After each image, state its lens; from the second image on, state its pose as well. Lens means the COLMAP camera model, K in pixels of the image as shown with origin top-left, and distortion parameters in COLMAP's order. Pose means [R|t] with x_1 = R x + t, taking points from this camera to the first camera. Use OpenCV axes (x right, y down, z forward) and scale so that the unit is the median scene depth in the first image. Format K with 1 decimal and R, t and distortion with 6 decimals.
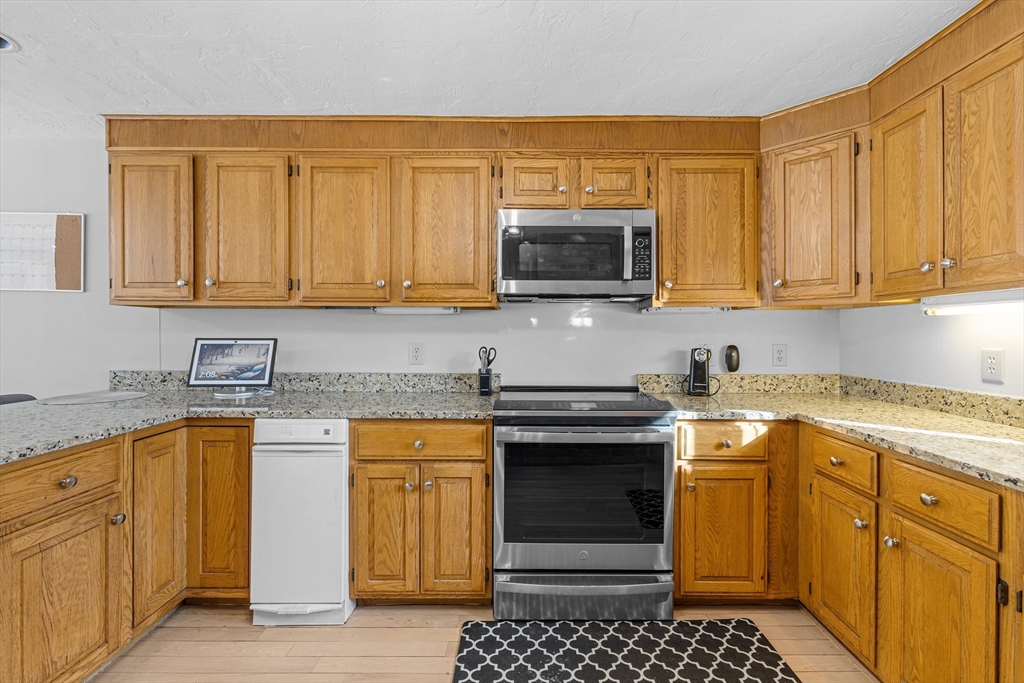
lens RADIAL K [[438.5, 0, 518.9], [0, 438.5, 335.3], [0, 0, 1]] dist [-0.002130, -0.000086]
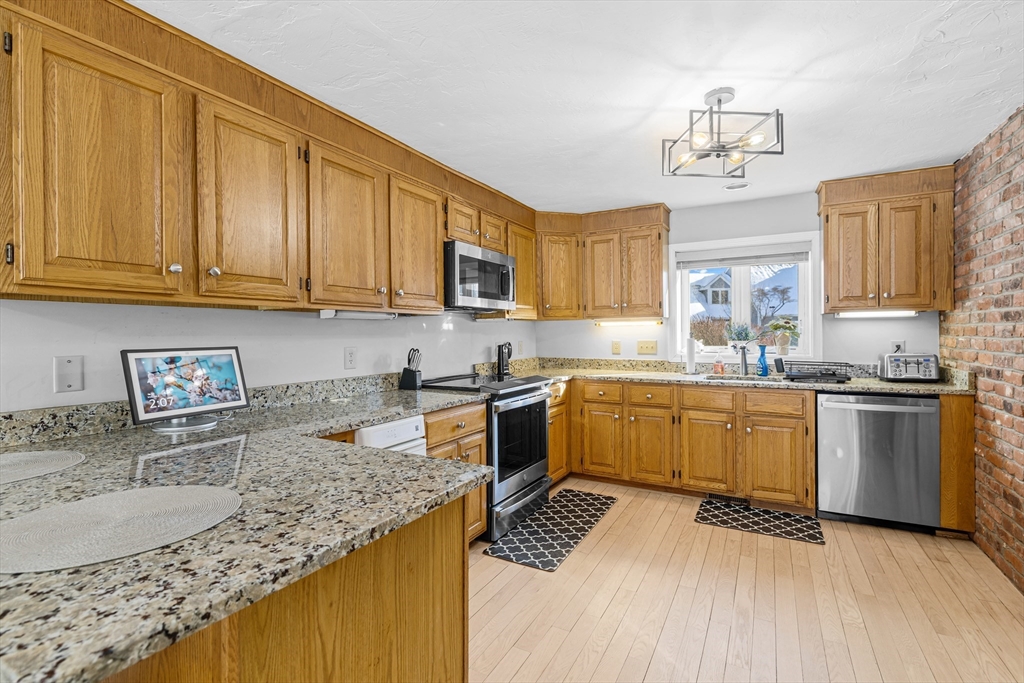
lens RADIAL K [[454.0, 0, 506.5], [0, 454.0, 329.6], [0, 0, 1]] dist [-0.004920, 0.000753]
pose [[0.511205, 0.000318, 0.859459, -1.093109], [0.012525, 0.999891, -0.007820, -0.011706], [-0.859368, 0.014763, 0.511145, 0.187961]]
